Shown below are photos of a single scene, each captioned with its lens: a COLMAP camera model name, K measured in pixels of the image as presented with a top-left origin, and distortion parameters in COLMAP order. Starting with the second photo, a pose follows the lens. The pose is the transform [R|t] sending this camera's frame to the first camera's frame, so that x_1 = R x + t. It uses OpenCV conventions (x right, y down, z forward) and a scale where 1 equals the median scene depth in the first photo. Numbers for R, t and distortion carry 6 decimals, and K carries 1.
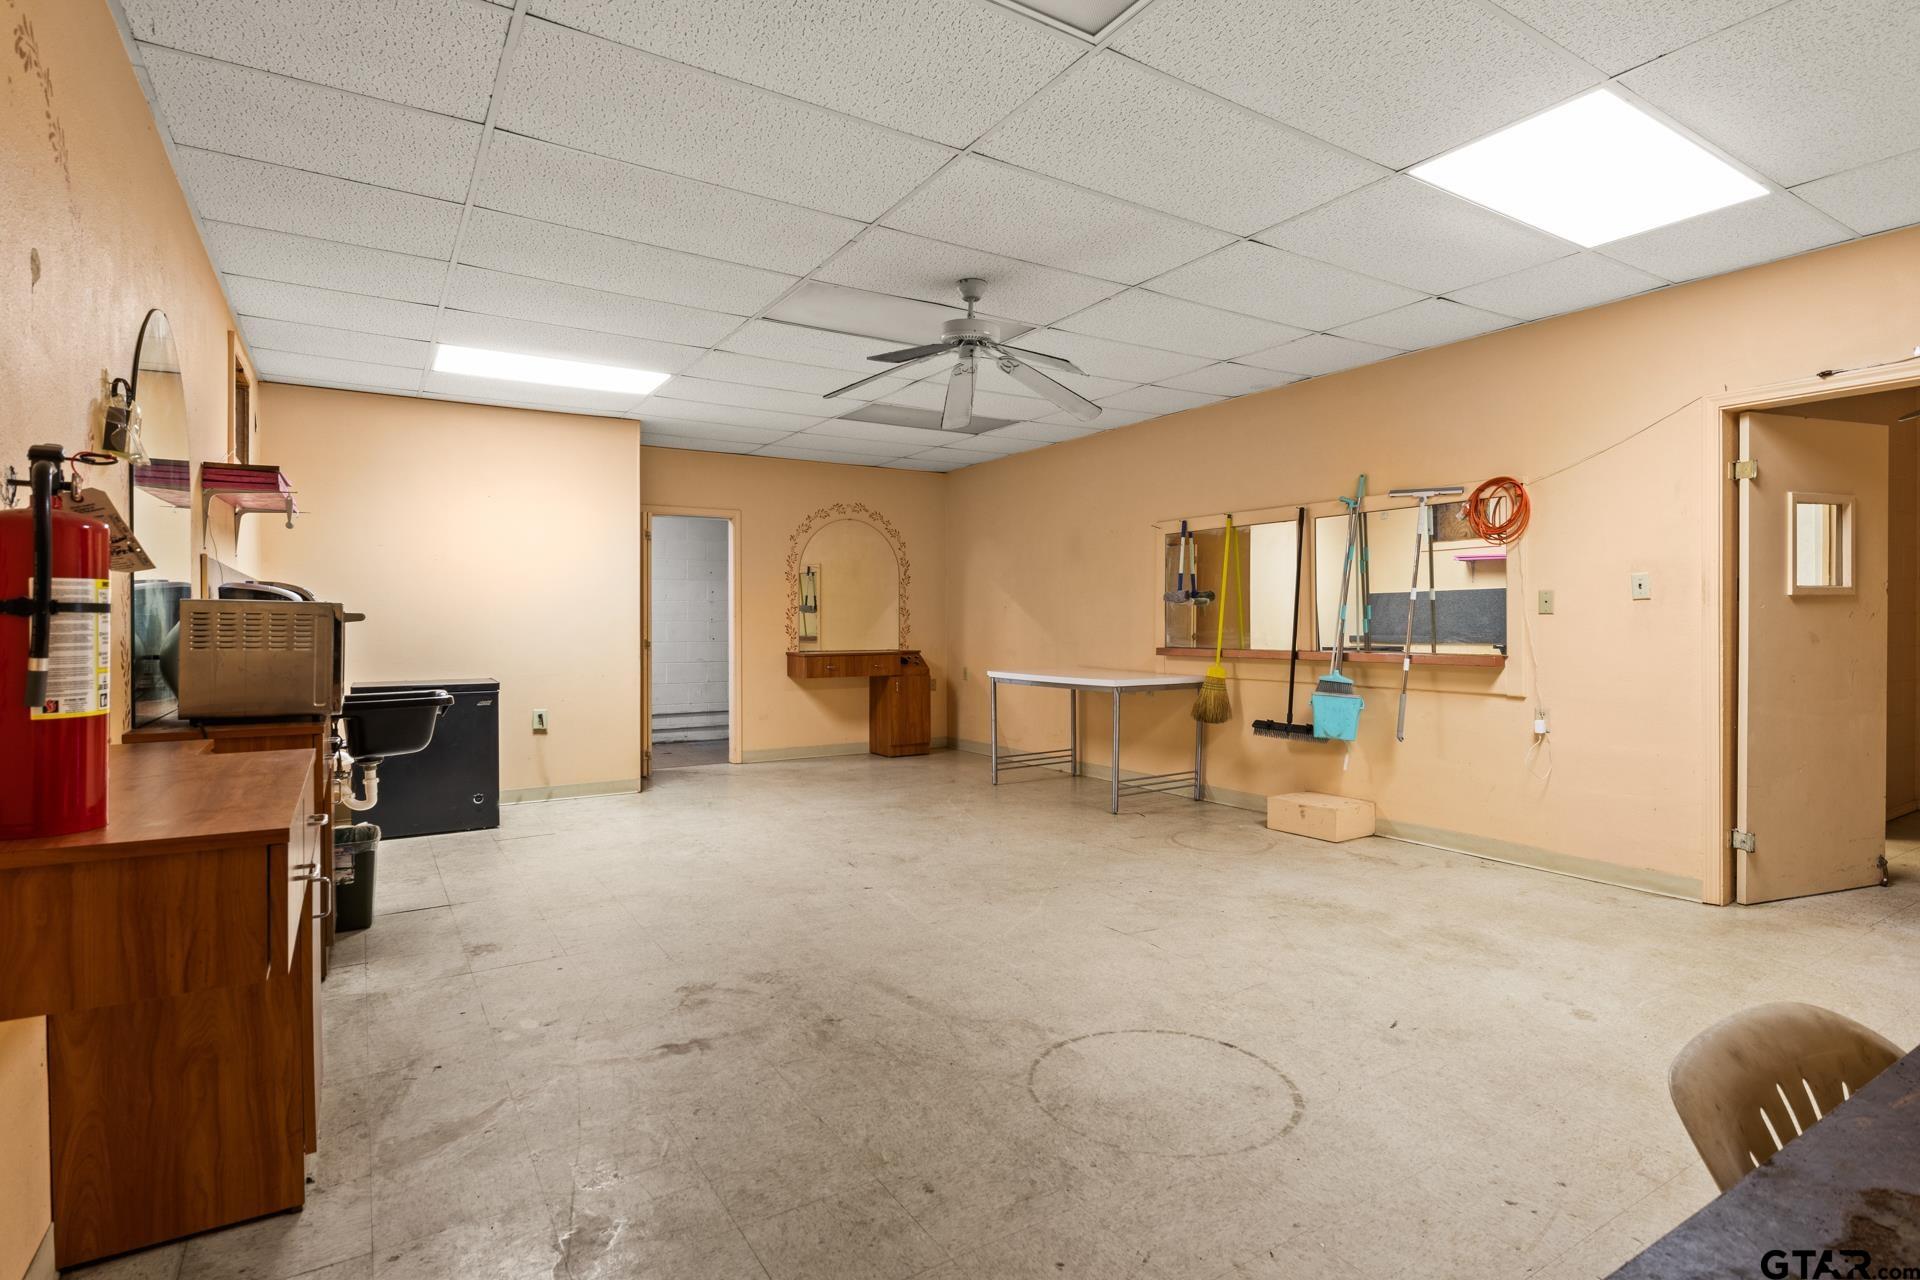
lens RADIAL K [[967.8, 0, 950.4], [0, 967.8, 629.1], [0, 0, 1]] dist [-0.008172, 0.000884]
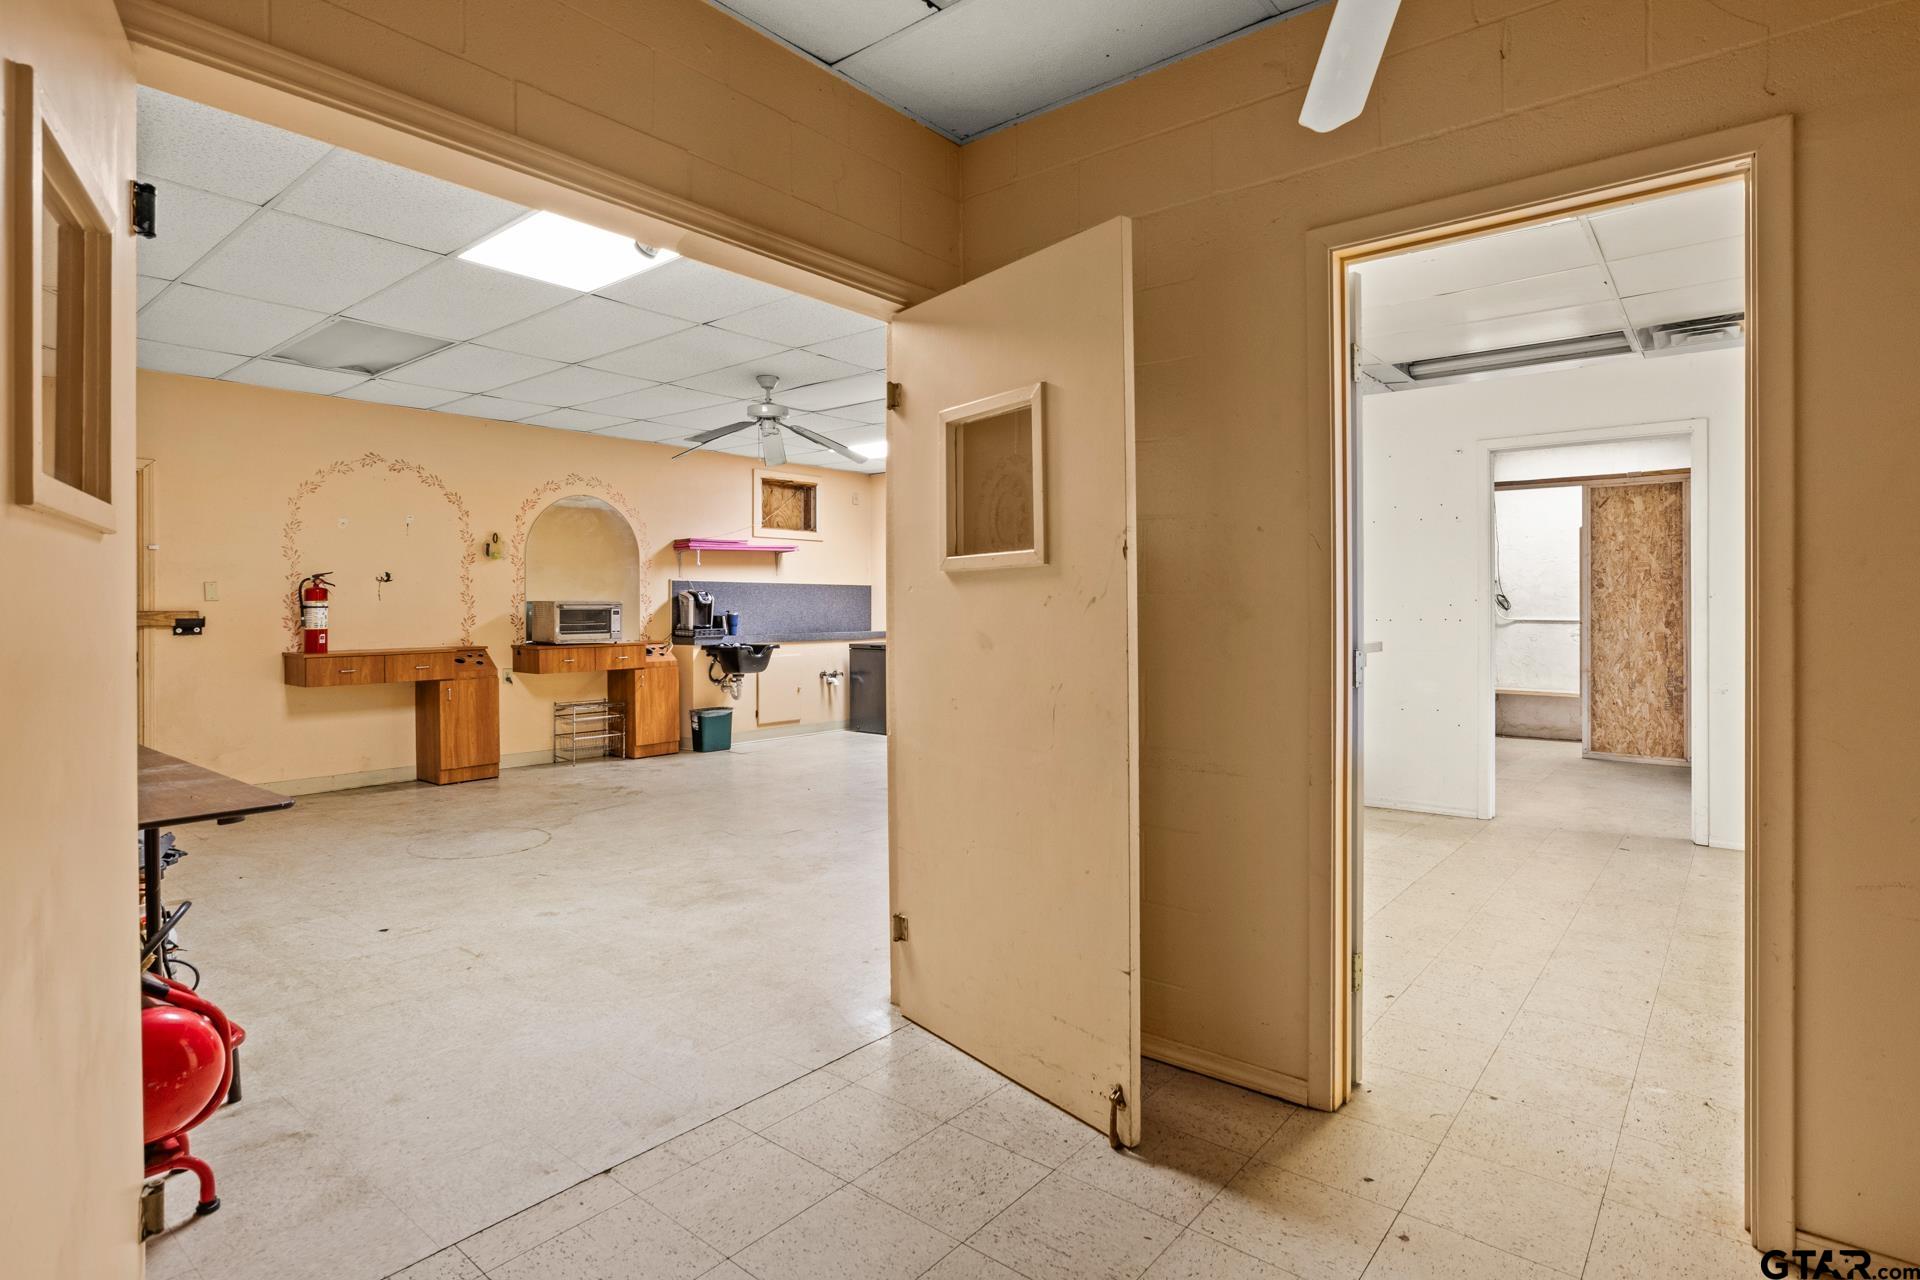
lens RADIAL K [[967.8, 0, 942.2], [0, 967.8, 613.3], [0, 0, 1]] dist [-0.008172, 0.000884]
pose [[0.301731, 0.009060, -0.953350, 1.926668], [-0.005387, 0.999955, 0.007798, -0.016484], [0.953378, 0.002783, 0.301766, 1.043908]]
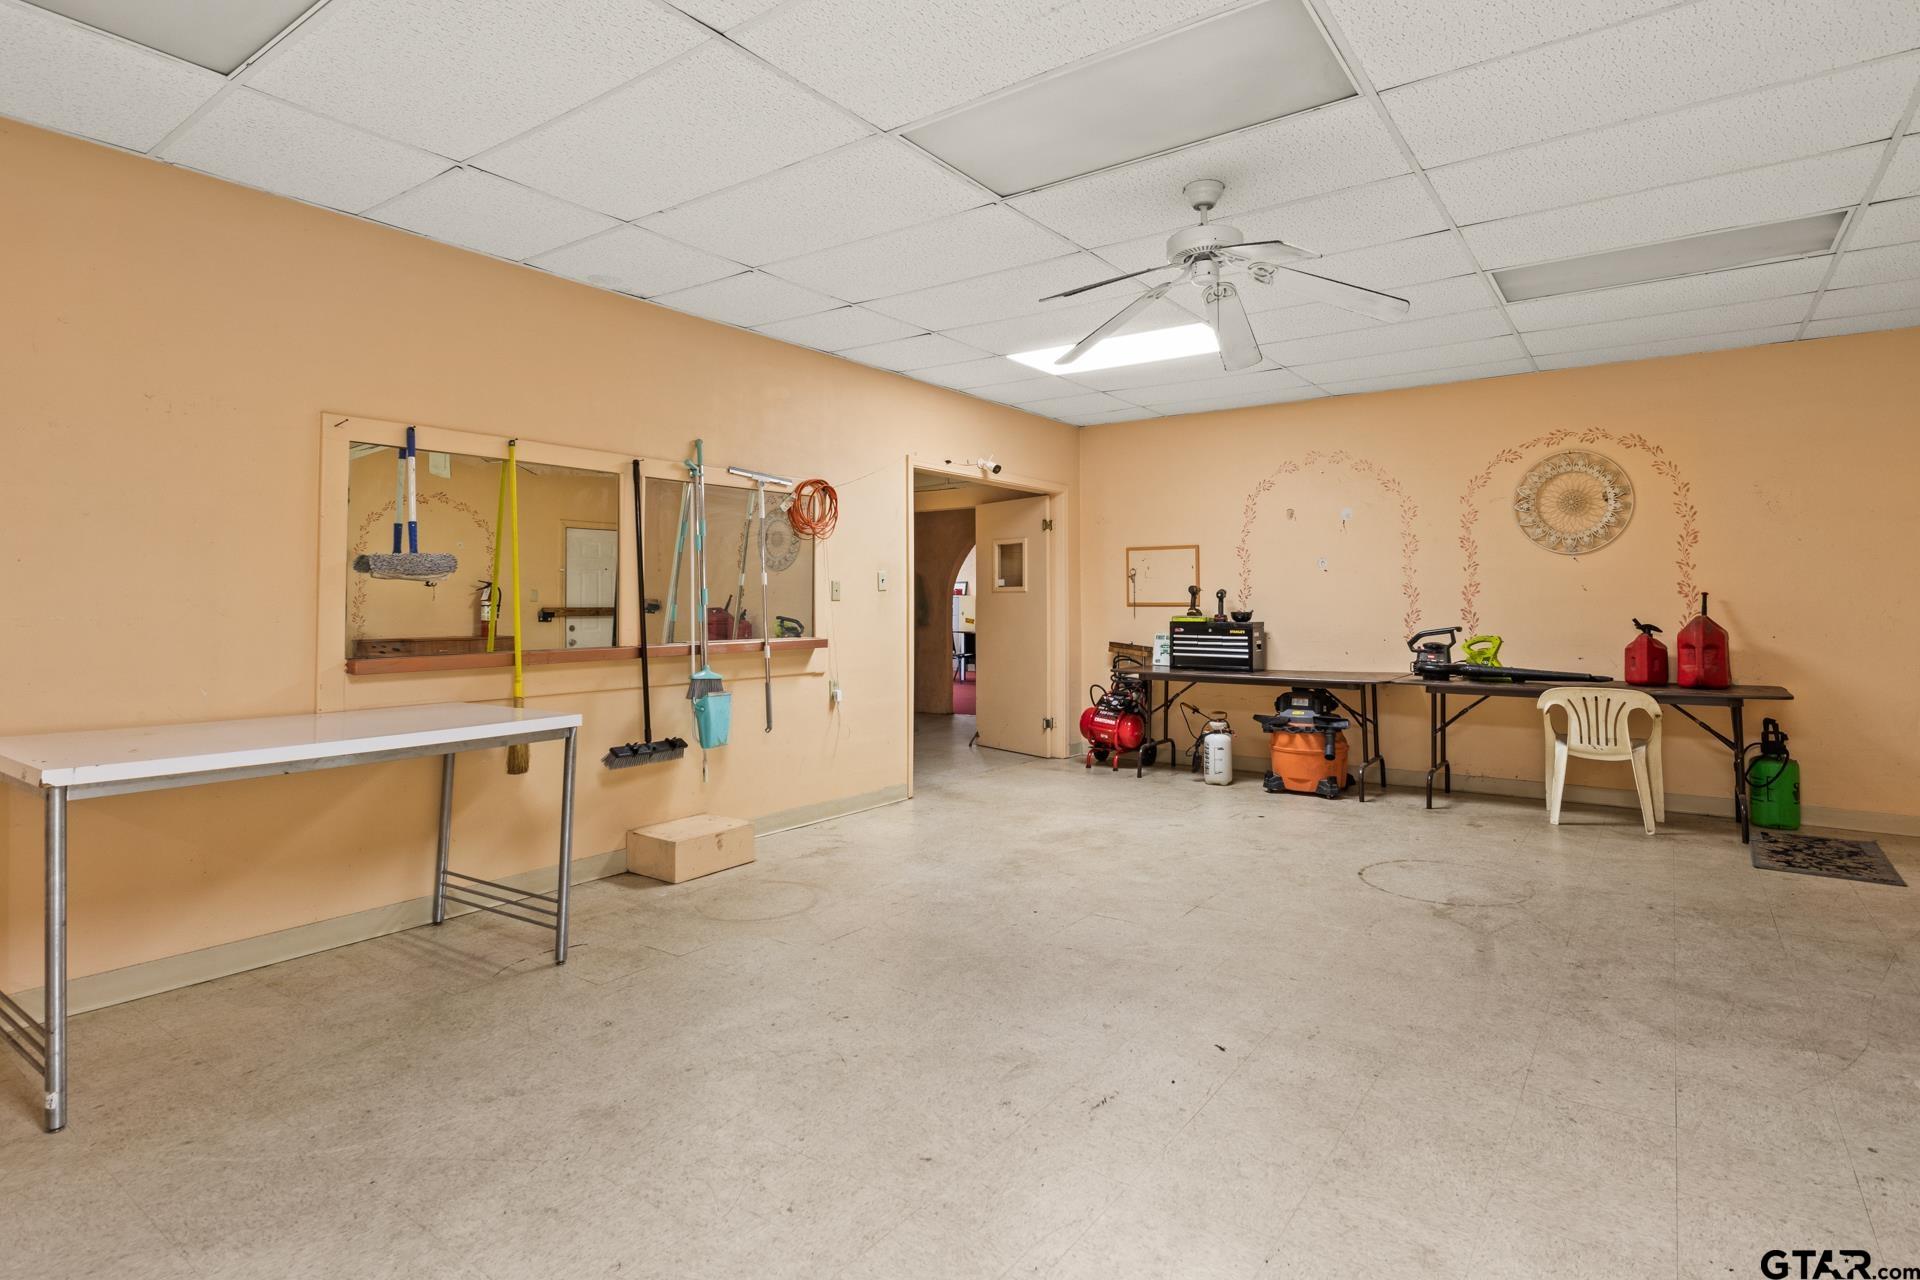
lens RADIAL K [[967.8, 0, 986.6], [0, 967.8, 572.1], [0, 0, 1]] dist [-0.008172, 0.000884]
pose [[-0.390635, 0.035298, 0.919869, -0.818084], [0.013175, 0.999377, -0.032754, -0.013413], [-0.920451, -0.000676, -0.390857, 1.897001]]
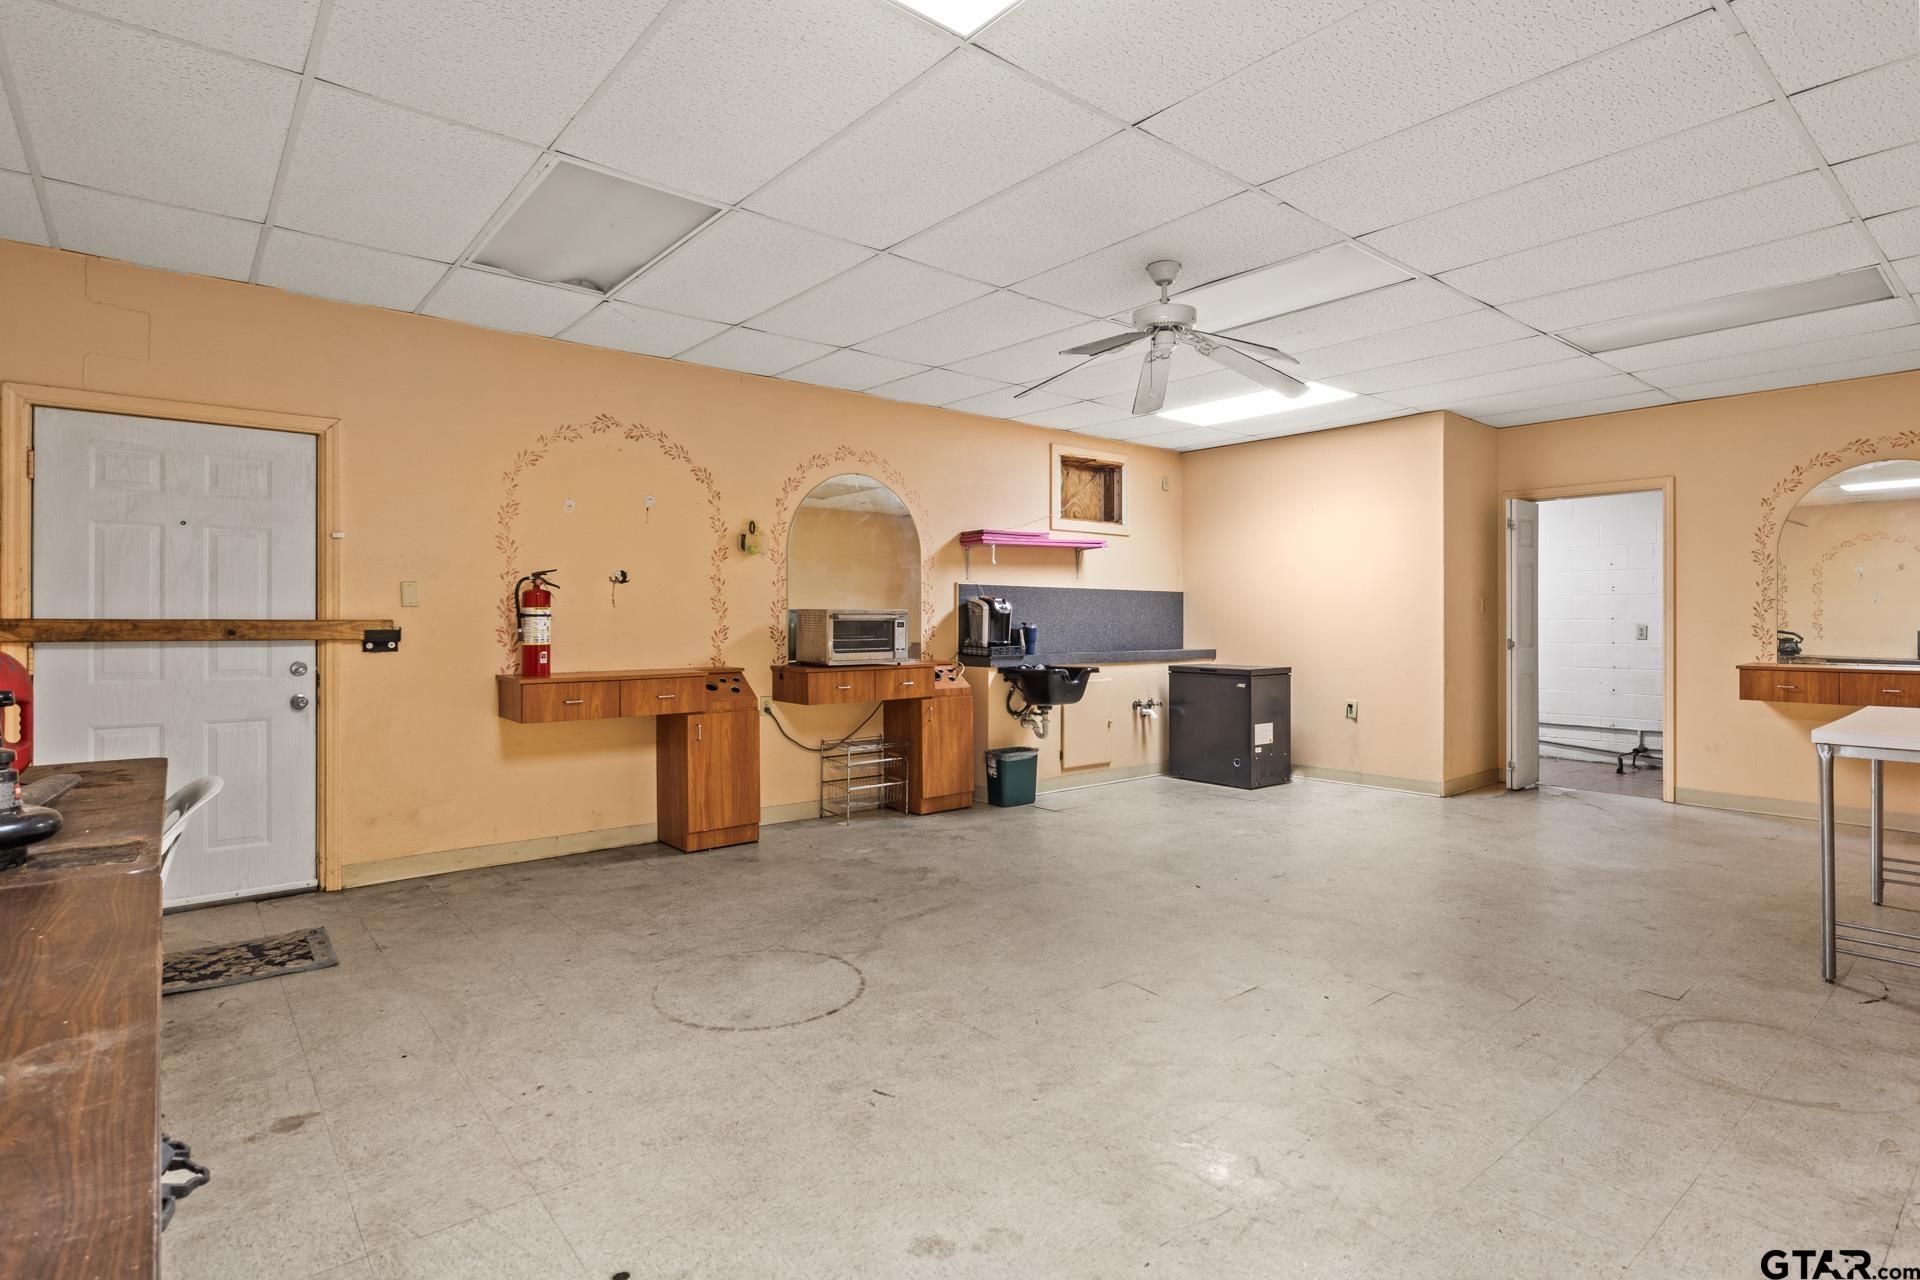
lens RADIAL K [[967.8, 0, 973.3], [0, 967.8, 633.4], [0, 0, 1]] dist [-0.008172, 0.000884]
pose [[0.133993, 0.018222, -0.990815, 1.197962], [-0.008975, 0.999812, 0.017174, -0.010787], [0.990942, 0.006592, 0.134131, 0.880835]]
